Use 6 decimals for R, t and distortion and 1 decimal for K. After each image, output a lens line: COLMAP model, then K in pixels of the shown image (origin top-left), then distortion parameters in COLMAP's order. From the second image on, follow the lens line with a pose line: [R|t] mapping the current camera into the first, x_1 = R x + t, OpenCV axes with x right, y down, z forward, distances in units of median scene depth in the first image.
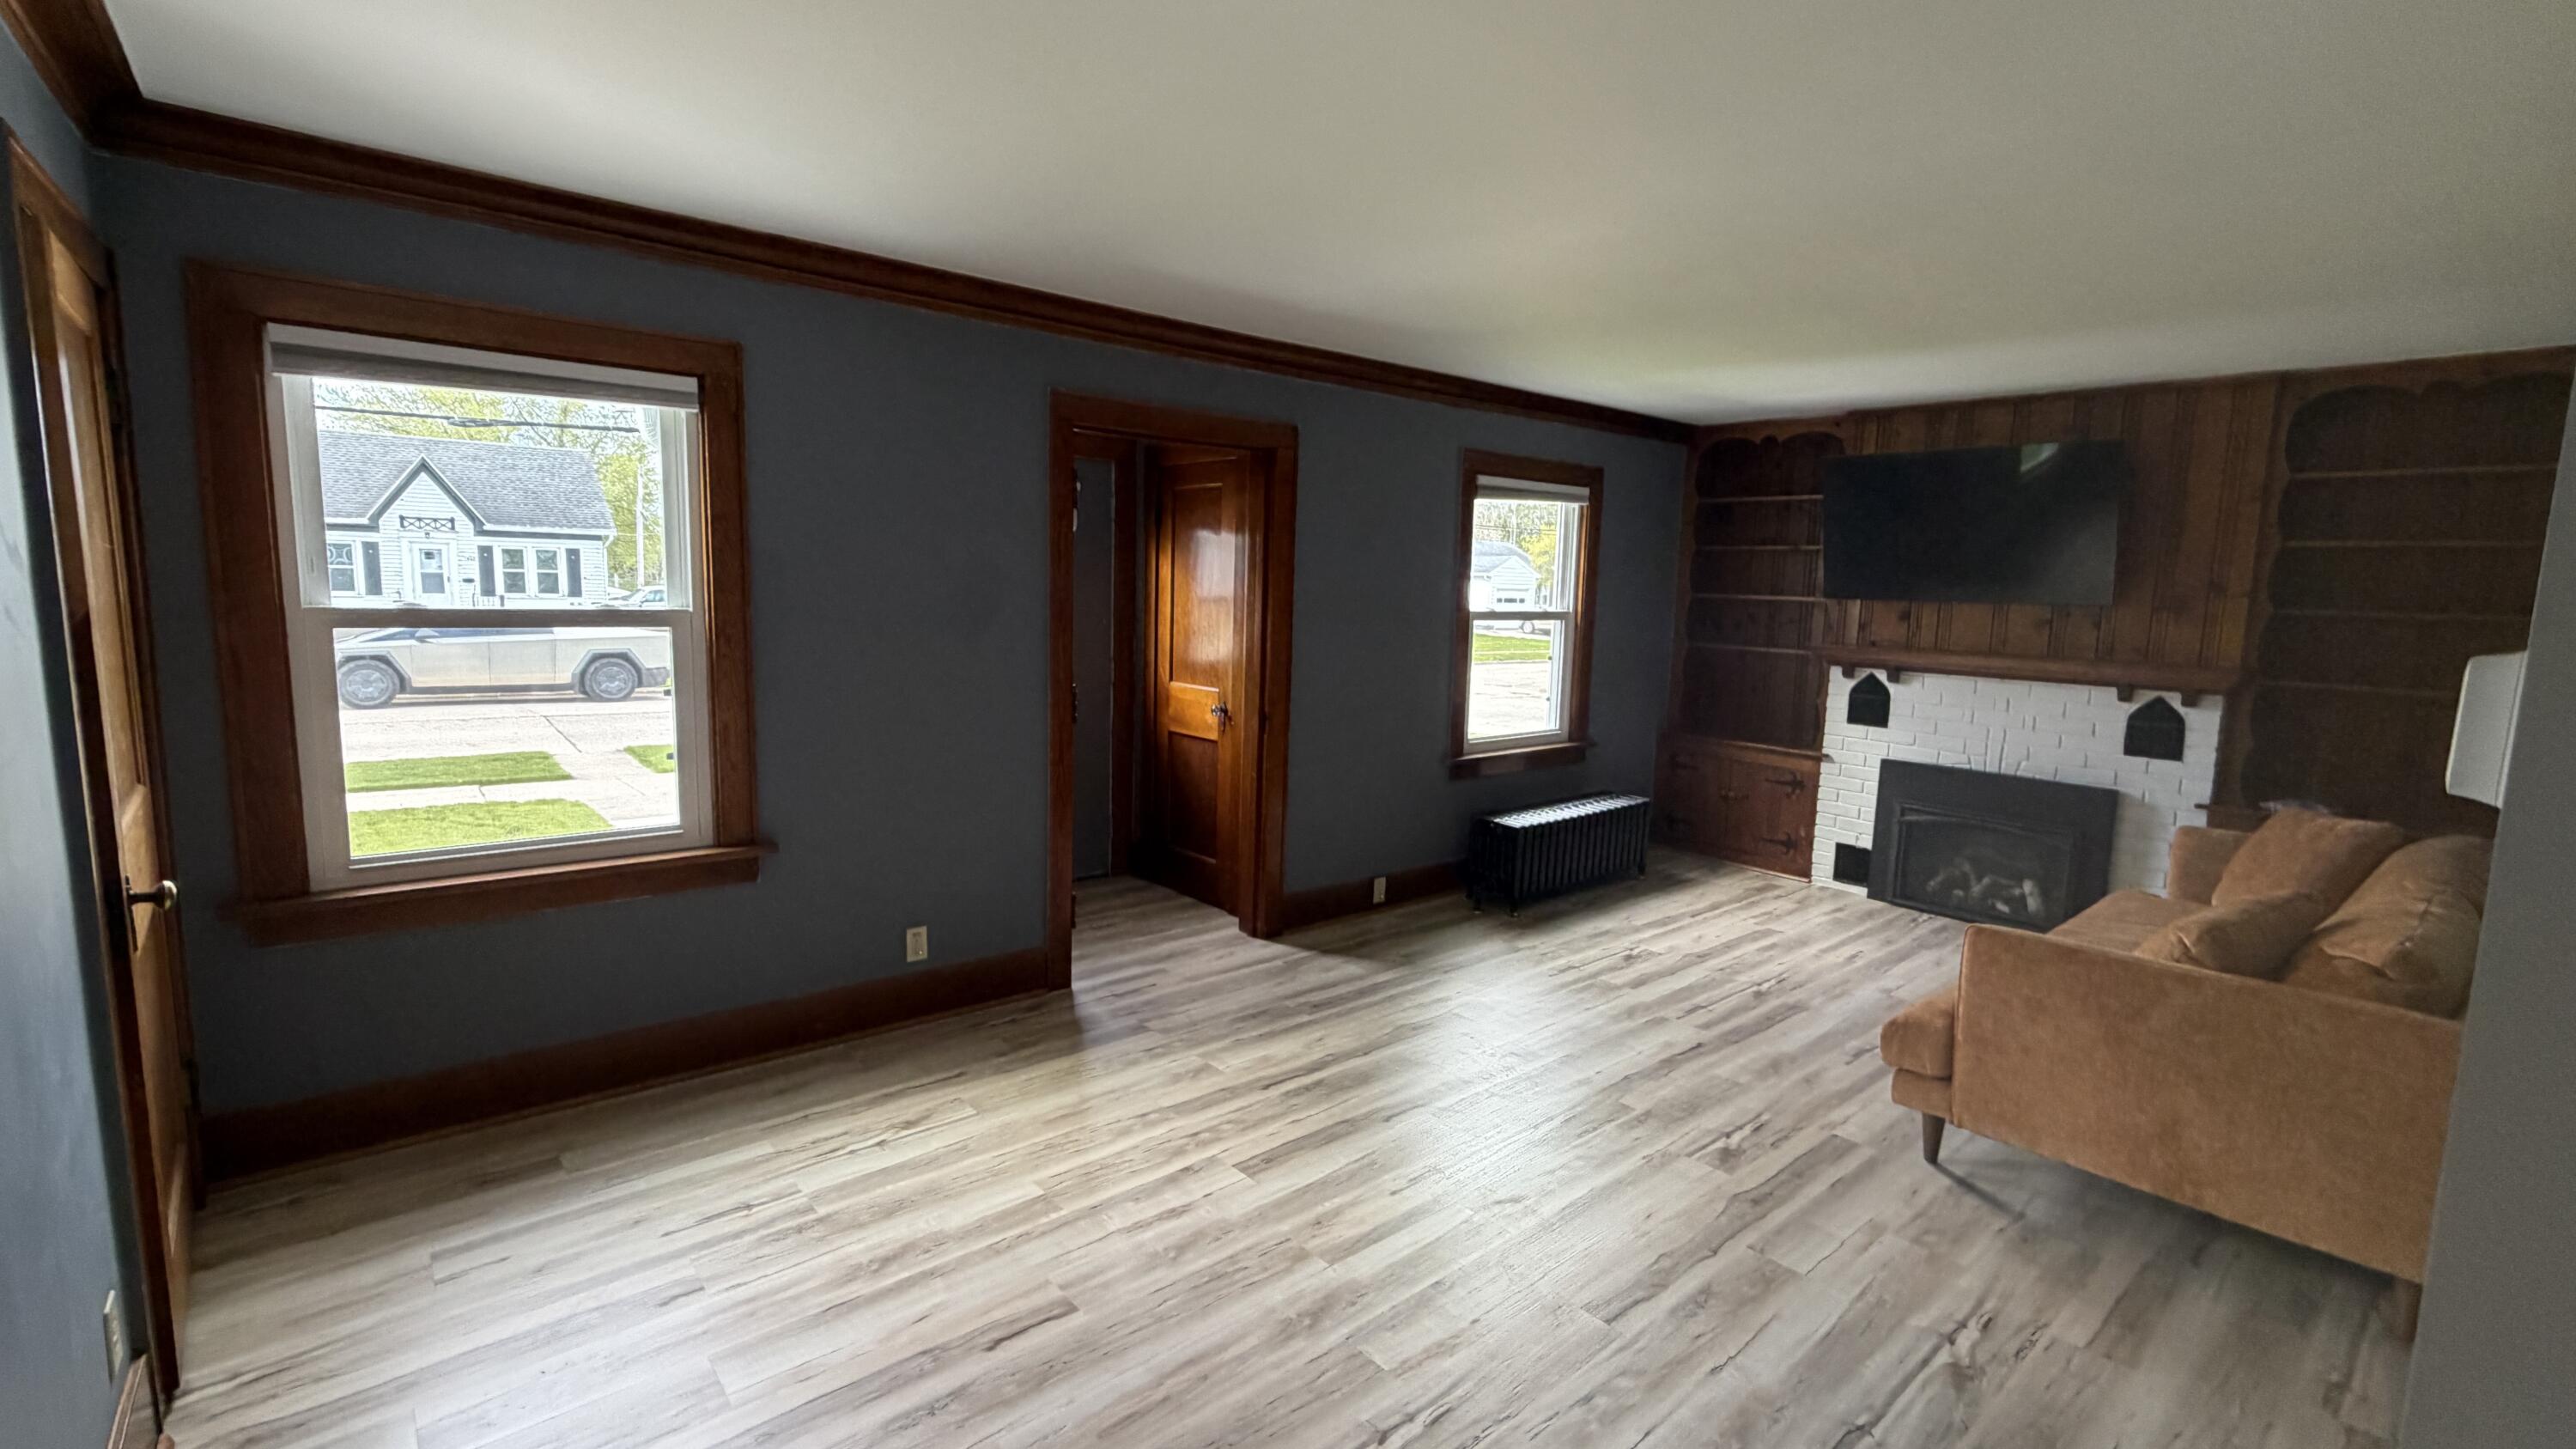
lens RADIAL K [[1123.8, 0, 1286.1], [0, 1123.8, 720.6], [0, 0, 1]] dist [-0.001574, -0.000115]
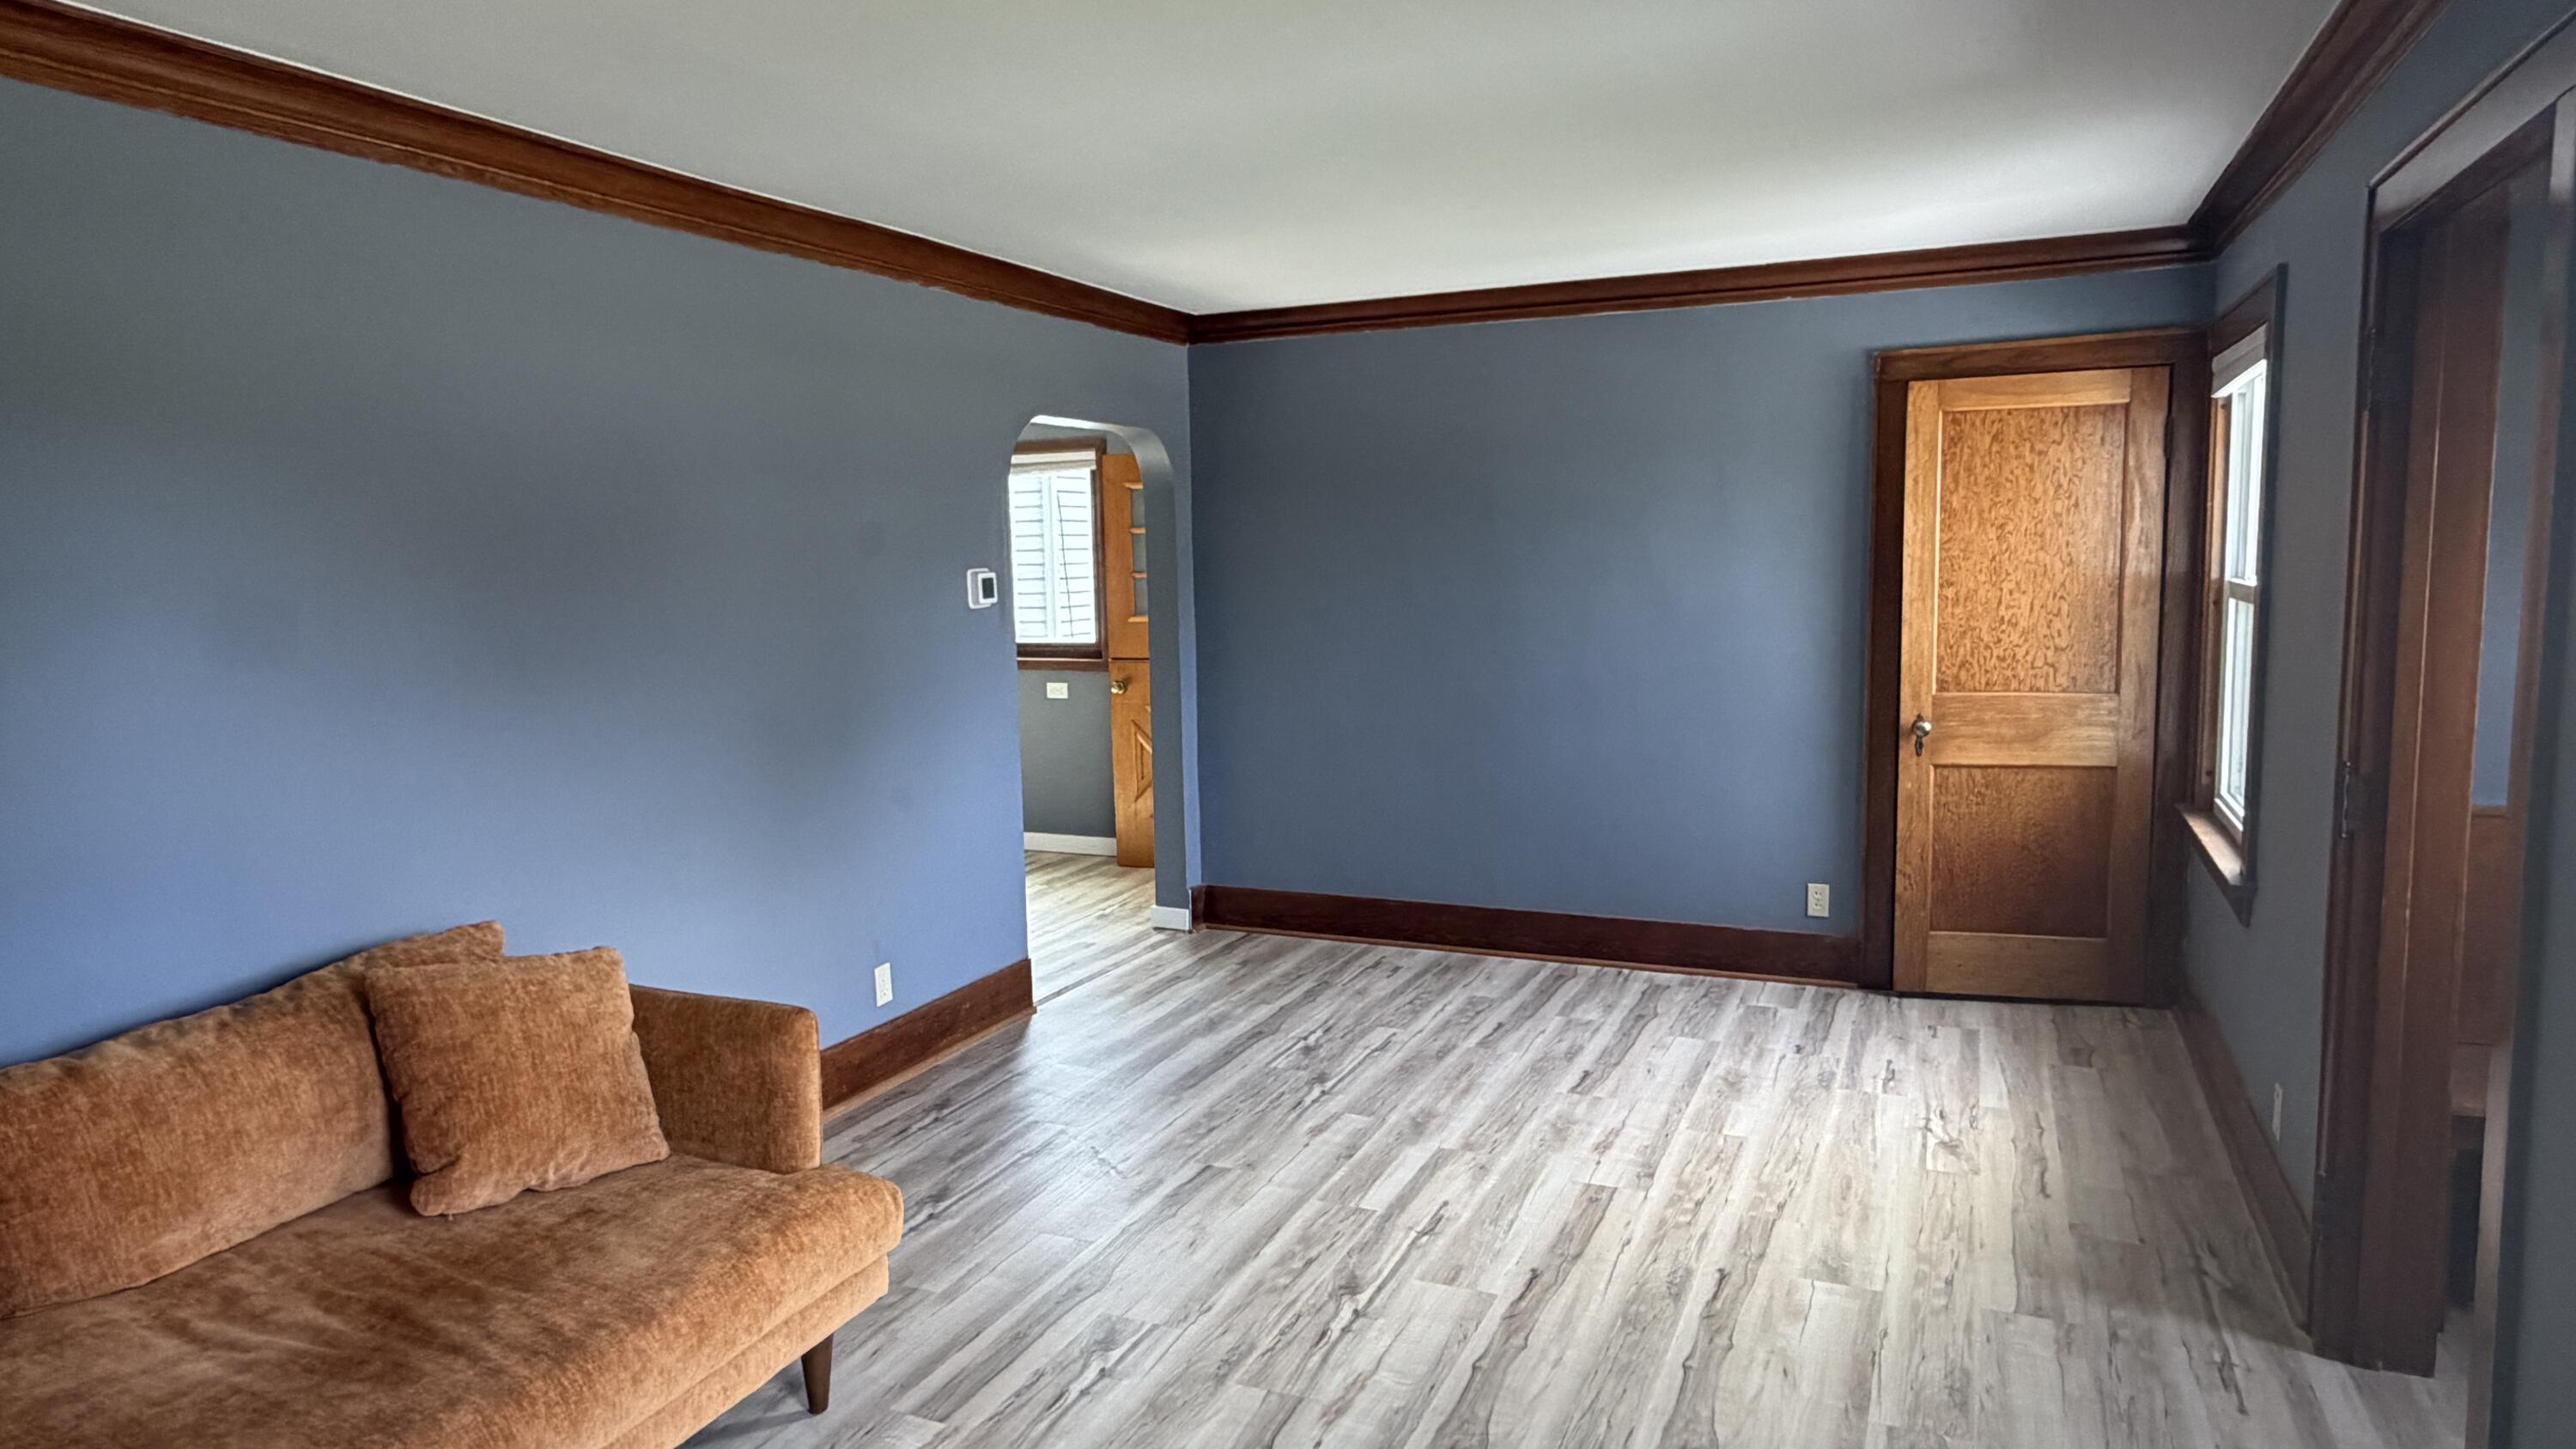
lens RADIAL K [[1553.4, 0, 1275.1], [0, 1553.4, 722.7], [0, 0, 1]] dist [-0.001134, 0.000013]
pose [[-0.902865, 0.040552, -0.428008, 0.481315], [-0.056200, 0.975867, 0.211010, -0.150365], [0.426236, 0.214568, -0.878797, 1.253132]]
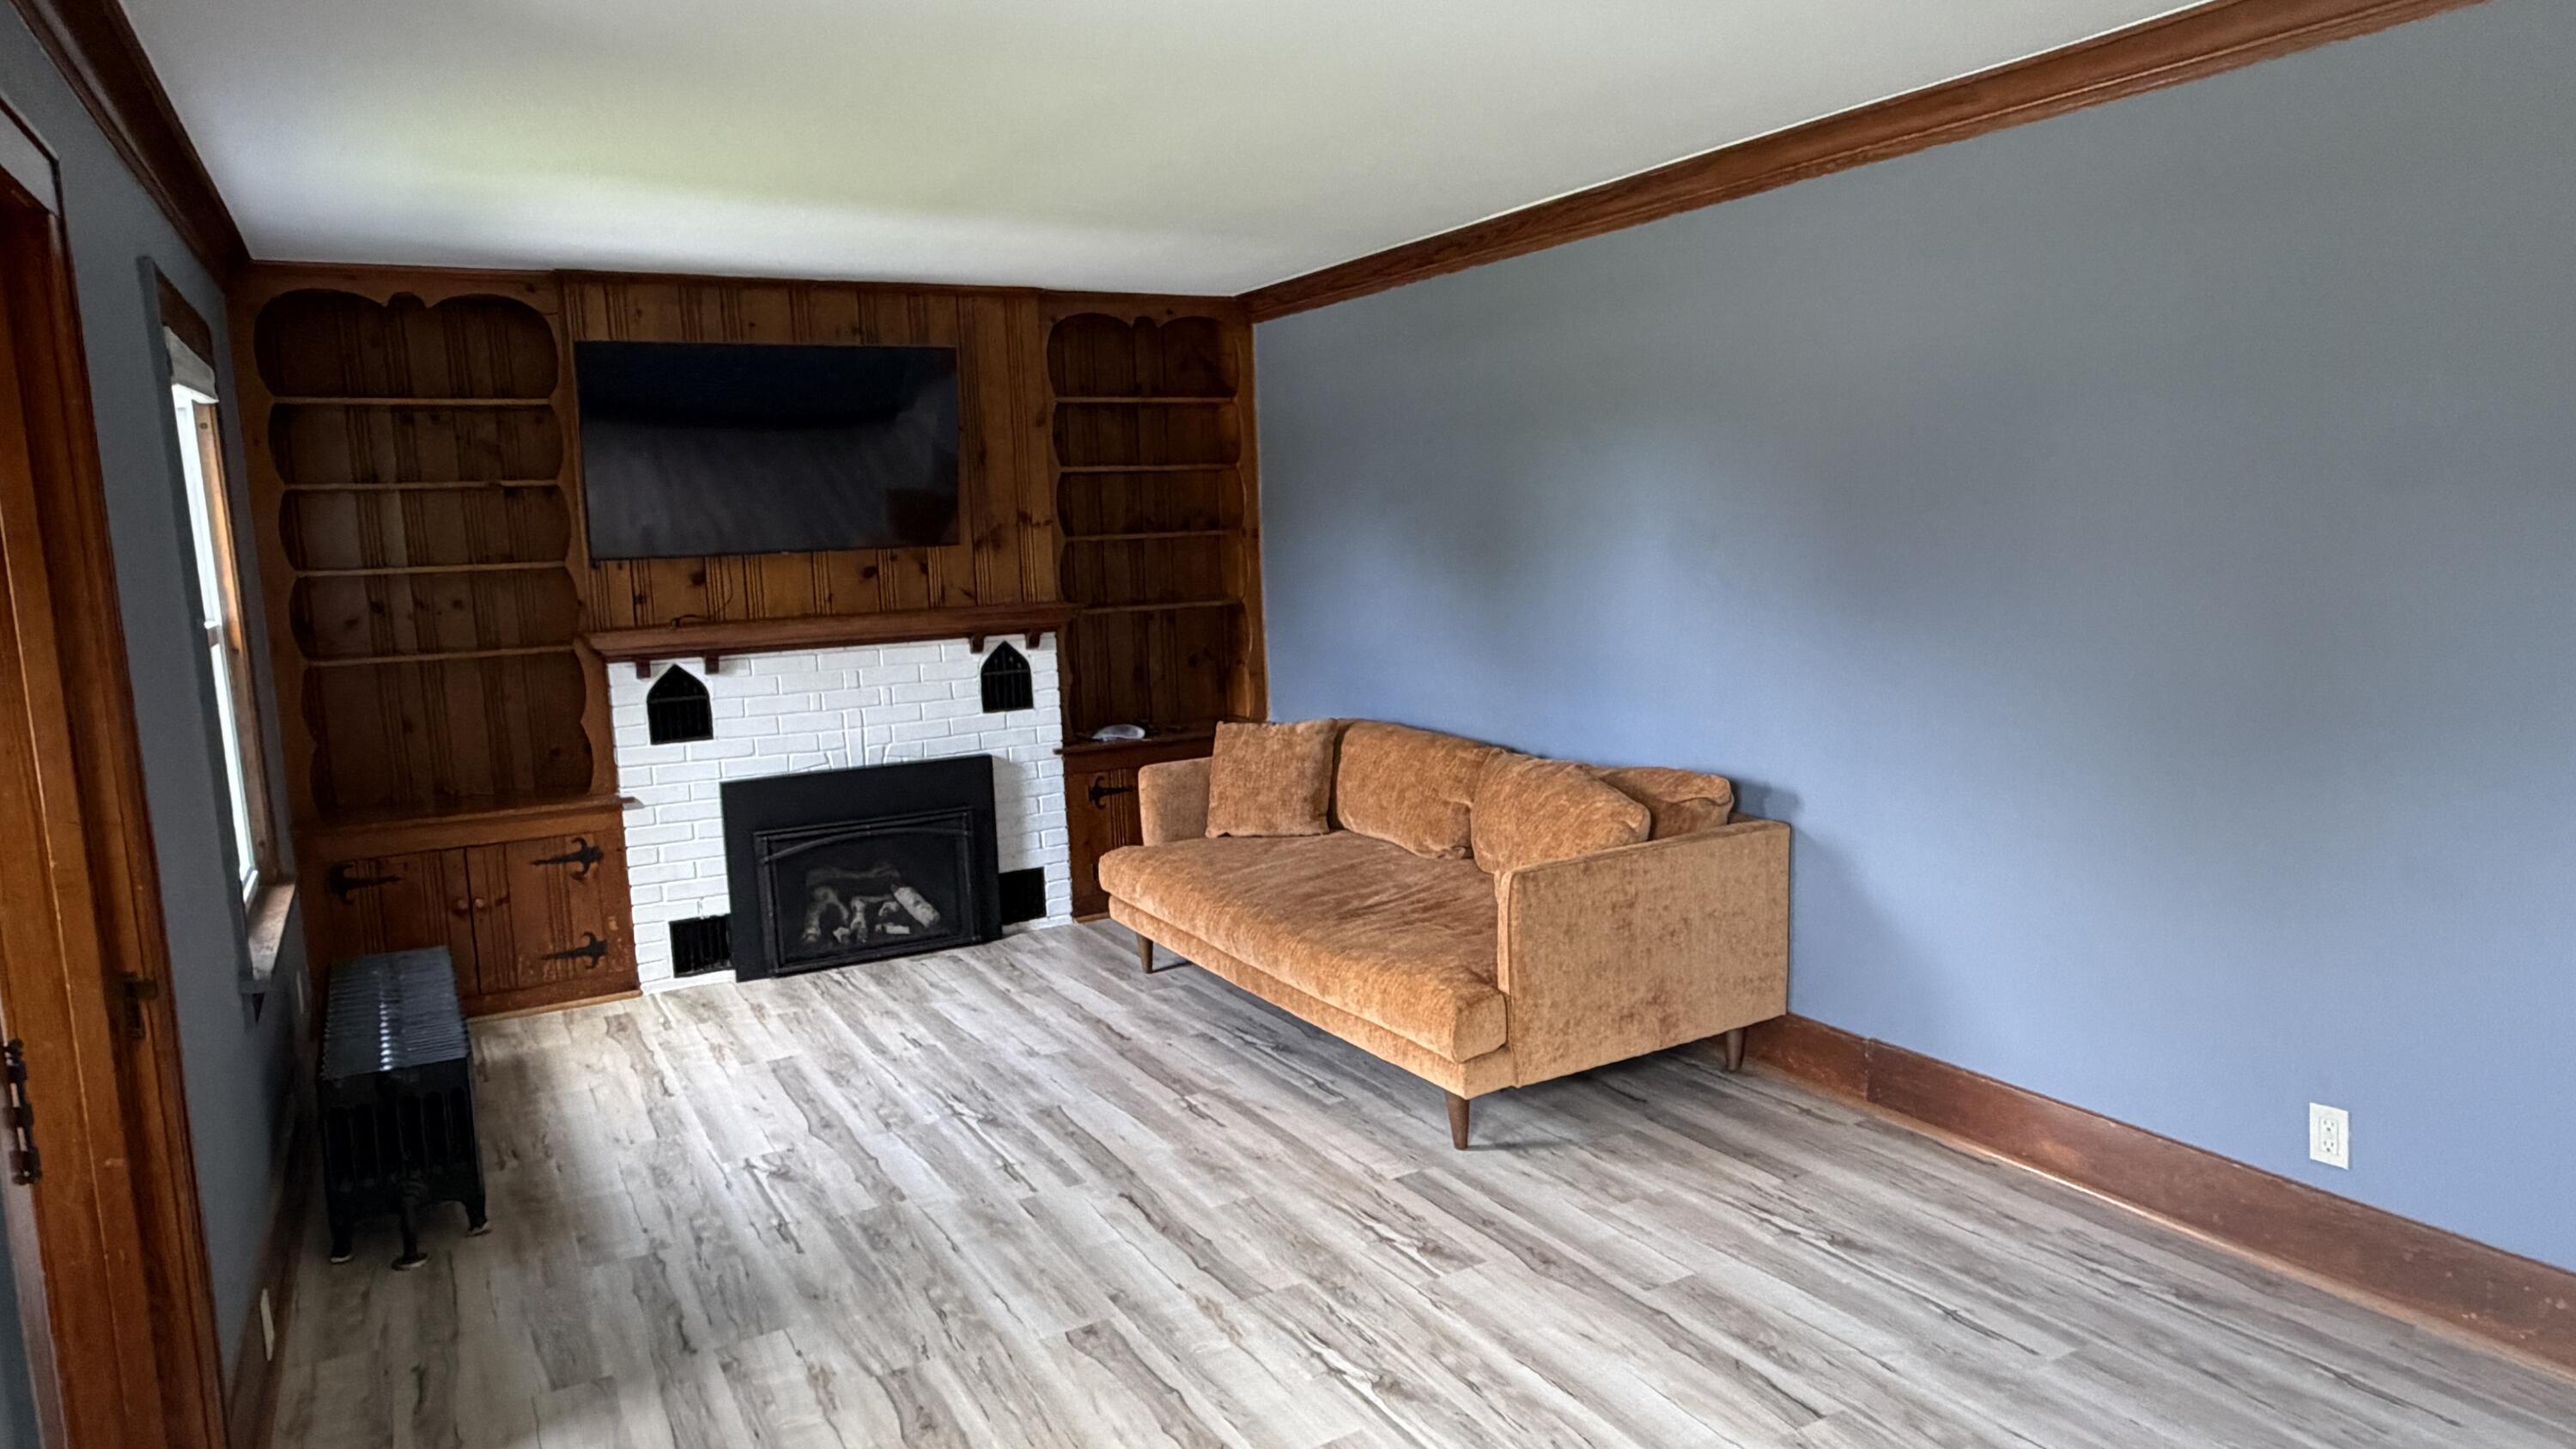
lens RADIAL K [[1568.7, 0, 1293.1], [0, 1568.7, 728.6], [0, 0, 1]] dist [-0.002117, 0.000315]
pose [[0.187343, -0.166454, 0.968089, -0.423636], [0.163961, 0.977011, 0.136259, -0.091579], [-0.968514, 0.133201, 0.210328, 0.556639]]
